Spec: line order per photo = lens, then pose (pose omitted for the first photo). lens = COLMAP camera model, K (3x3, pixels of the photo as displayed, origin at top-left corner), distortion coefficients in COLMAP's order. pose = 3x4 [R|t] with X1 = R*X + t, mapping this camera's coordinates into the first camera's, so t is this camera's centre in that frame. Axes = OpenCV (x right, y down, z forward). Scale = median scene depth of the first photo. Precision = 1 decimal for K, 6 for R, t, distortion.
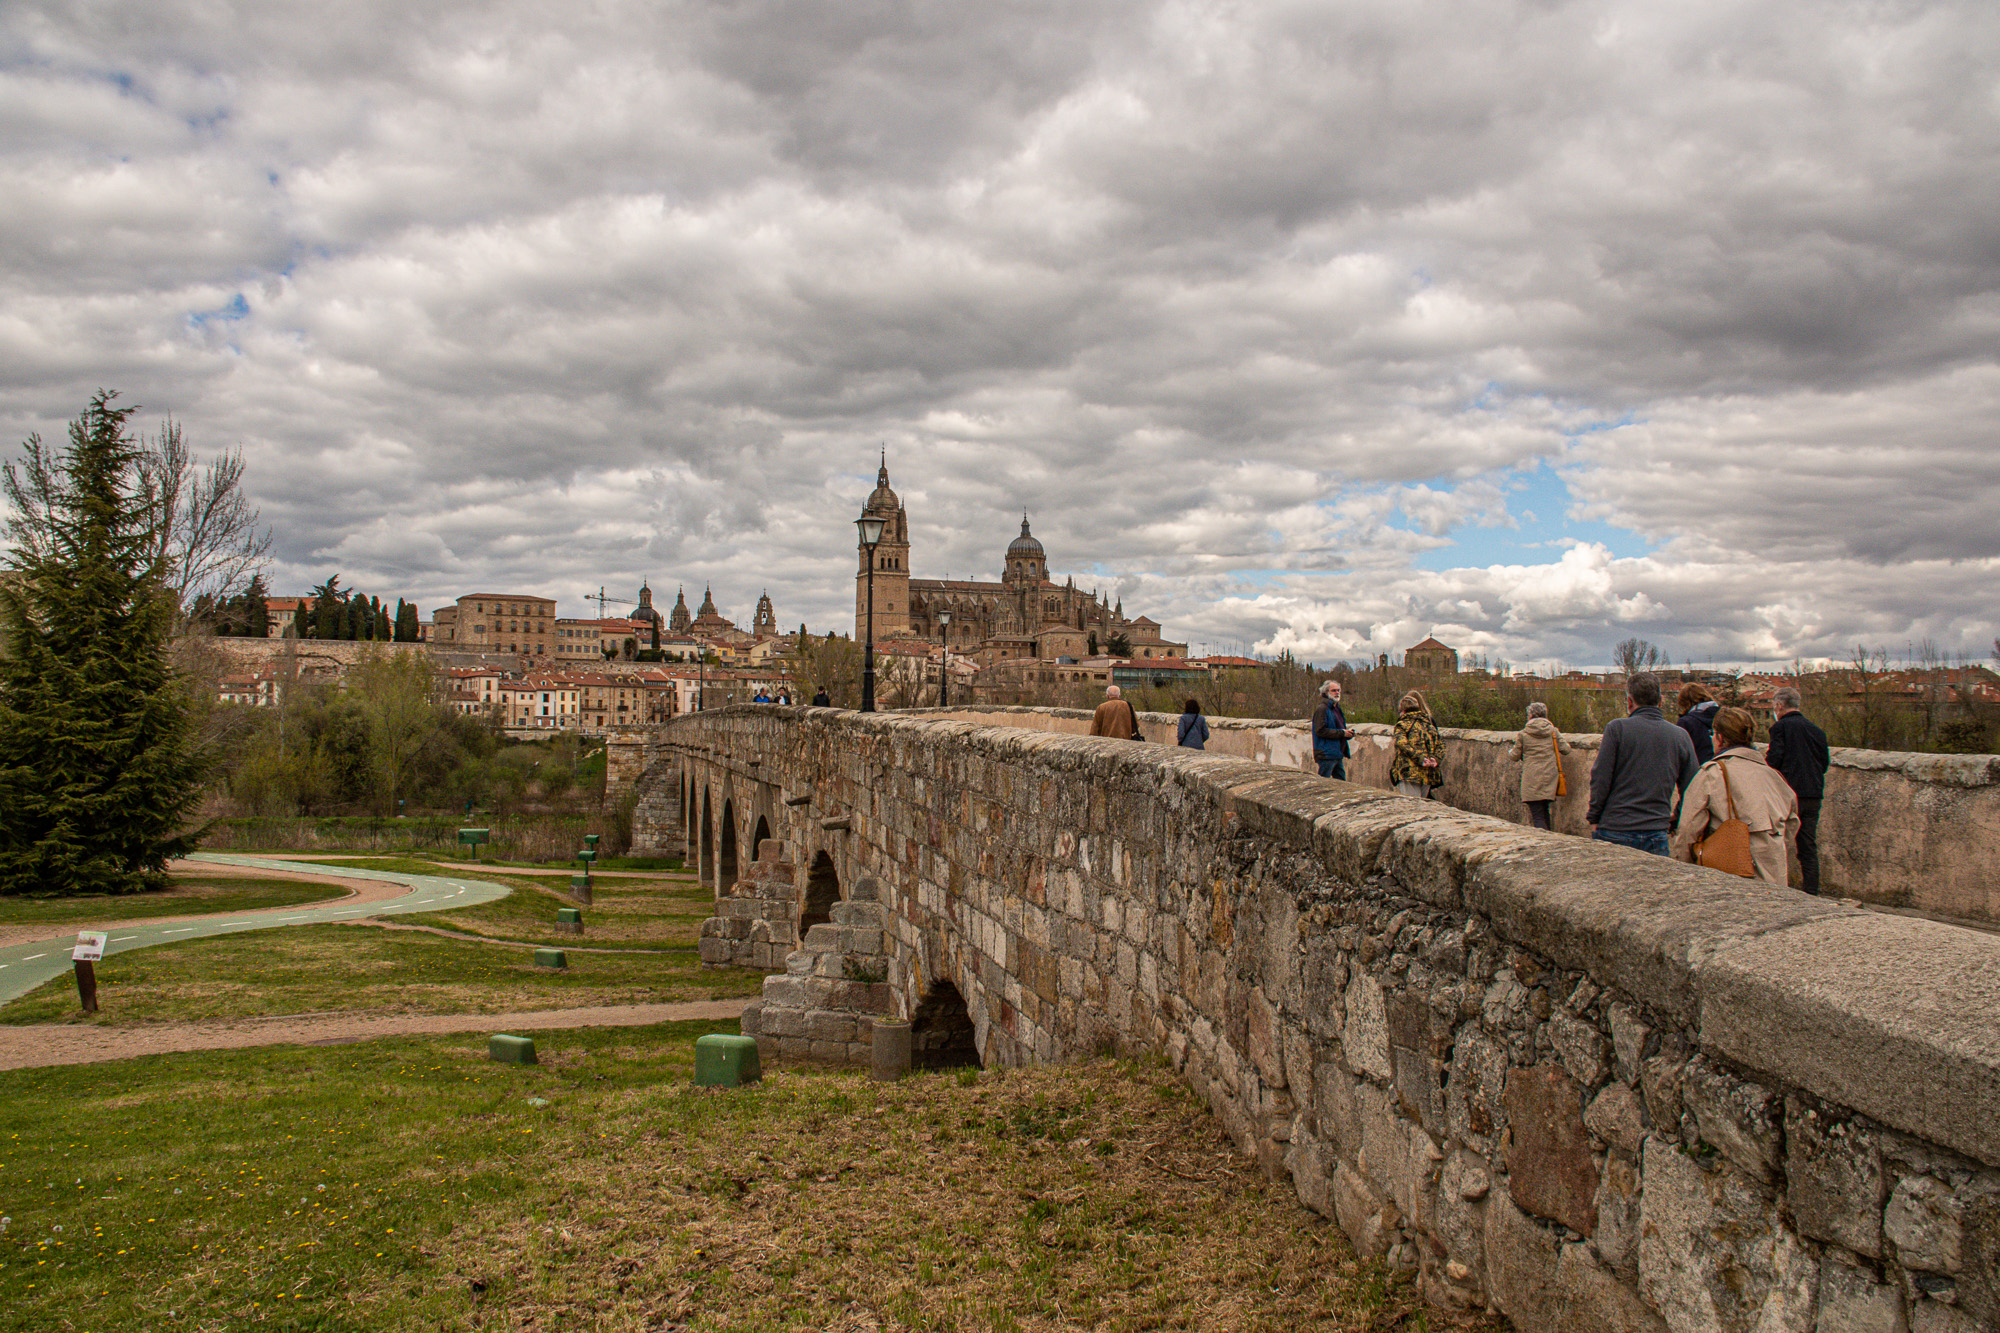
lens RADIAL K [[1552.1, 0, 959.3], [0, 1552.1, 667.7], [0, 0, 1]] dist [0.028570, -0.005052]
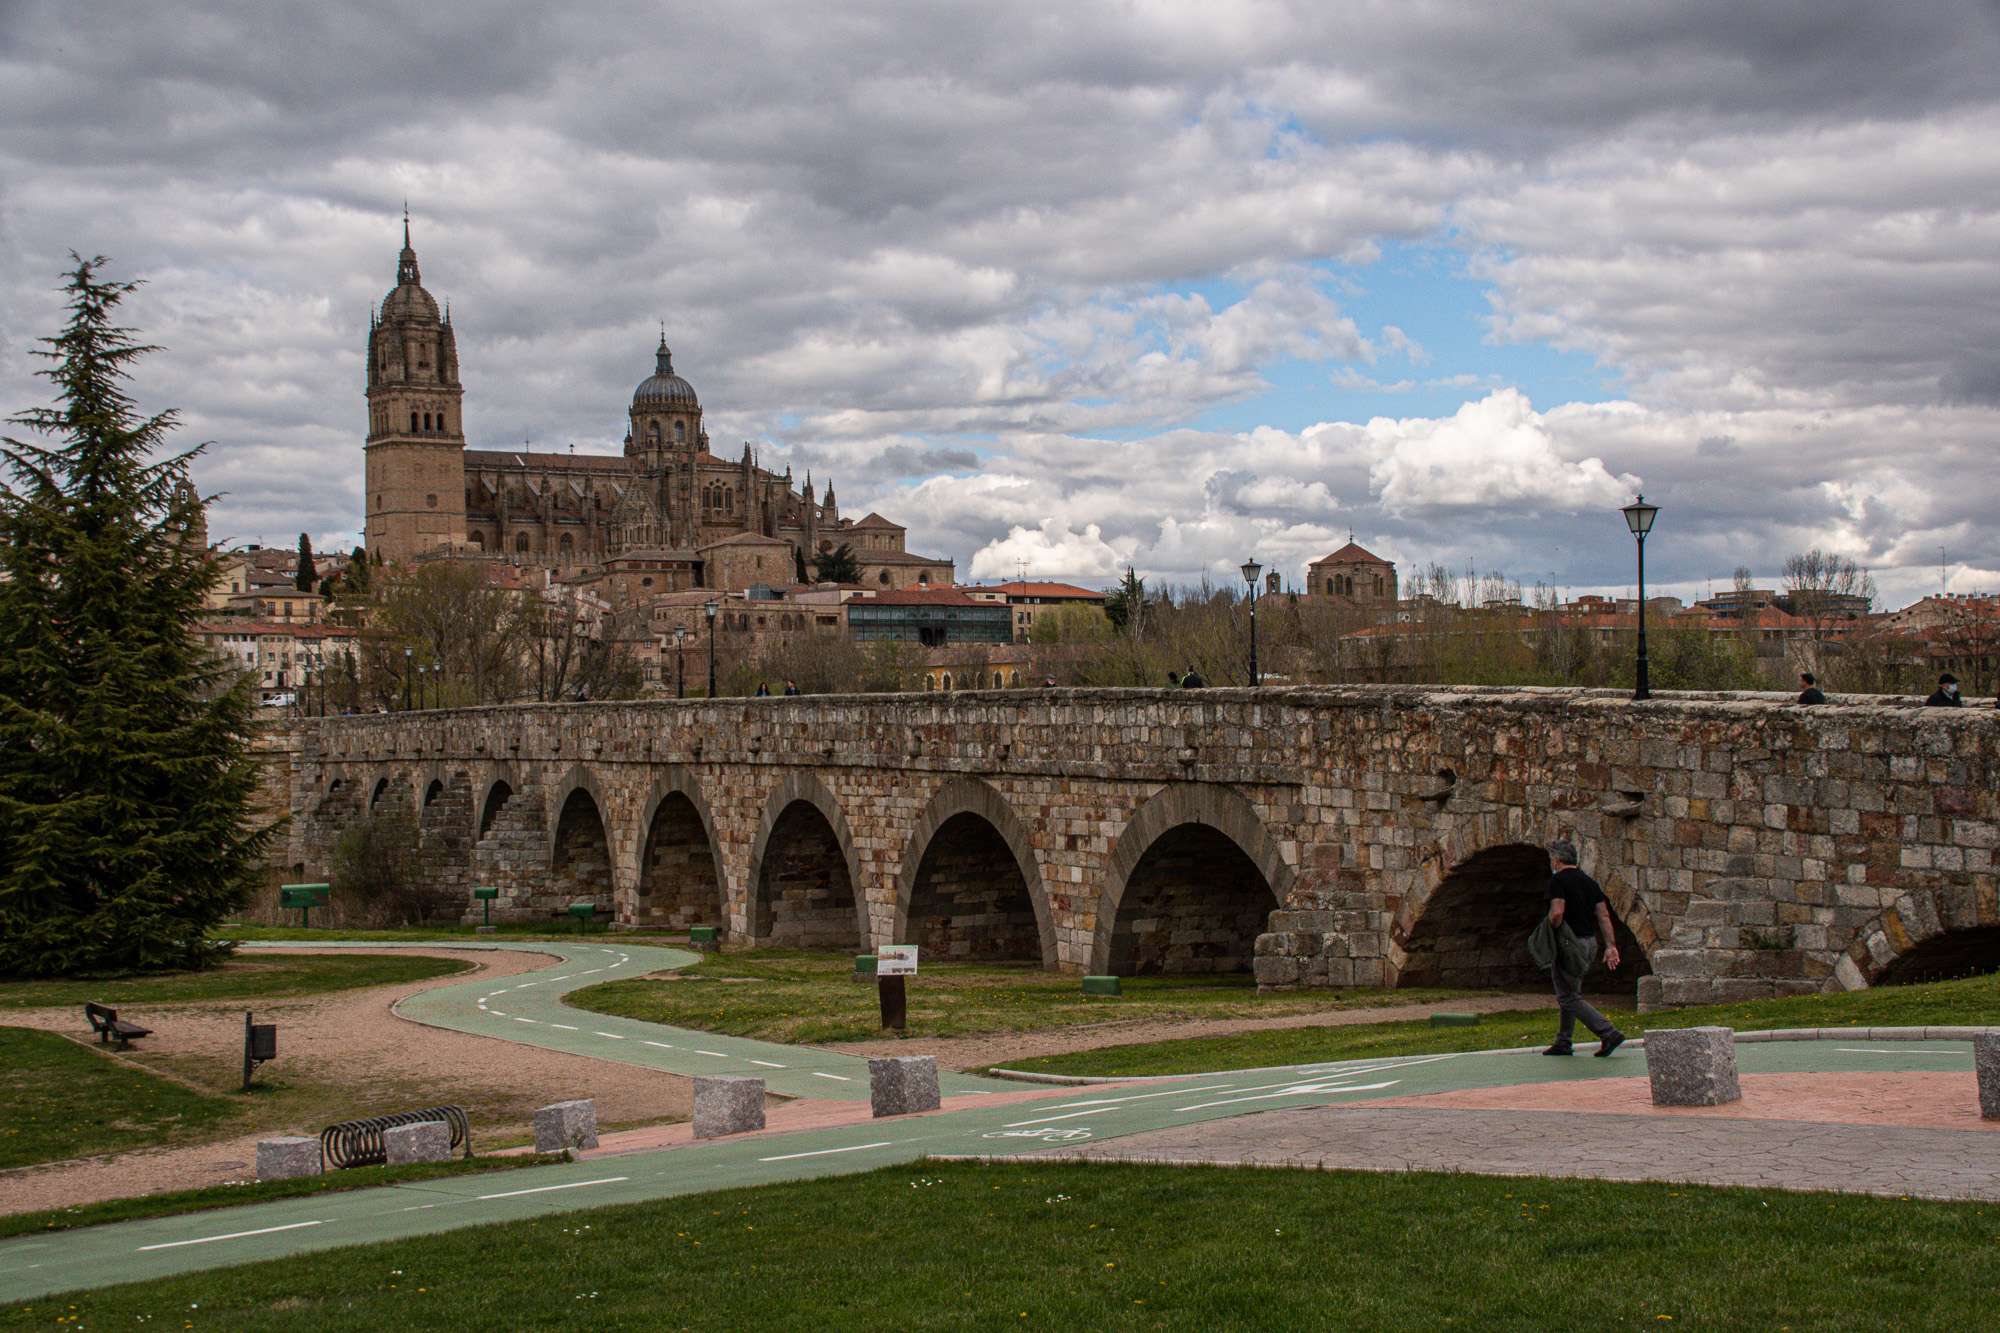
lens RADIAL K [[2812.7, 0, 1010.9], [0, 2812.7, 731.0], [0, 0, 1]] dist [0.239513, 0.000000]
pose [[0.975558, -0.026901, 0.218088, -0.080517], [0.016374, 0.998618, 0.049934, -0.004565], [-0.219130, -0.045143, 0.974651, -0.065215]]
